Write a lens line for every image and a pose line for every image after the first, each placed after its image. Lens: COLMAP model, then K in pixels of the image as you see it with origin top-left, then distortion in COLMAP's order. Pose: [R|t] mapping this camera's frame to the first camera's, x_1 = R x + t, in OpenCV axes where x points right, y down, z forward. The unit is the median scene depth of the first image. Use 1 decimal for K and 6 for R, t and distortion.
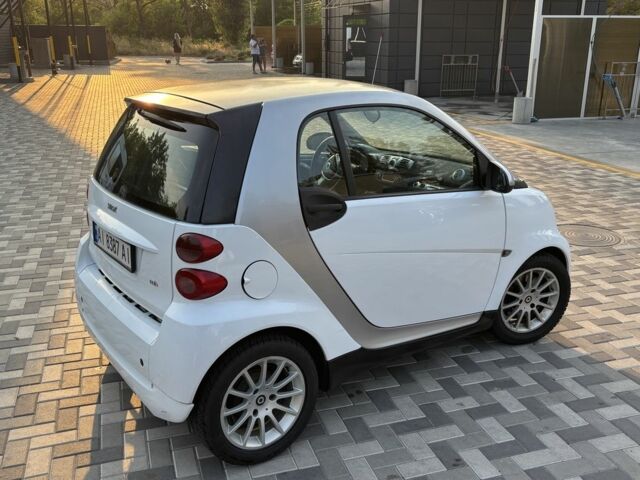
lens RADIAL K [[645.6, 0, 320.0], [0, 645.6, 240.0], [0, 0, 1]] dist [0.019847, -0.003148]
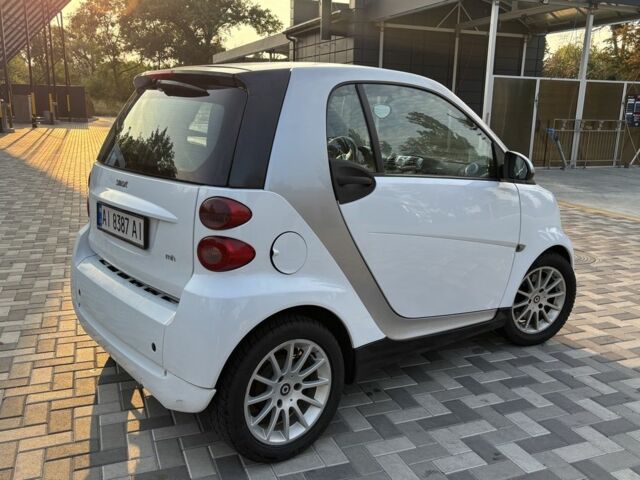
lens RADIAL K [[591.3, 0, 320.0], [0, 591.3, 240.0], [0, 0, 1]] dist [0.008858, 0.024870]
pose [[0.997366, 0.007754, 0.072123, -0.088727], [-0.001280, 0.995997, -0.089374, 0.095748], [-0.072528, 0.089046, 0.993383, 0.128679]]
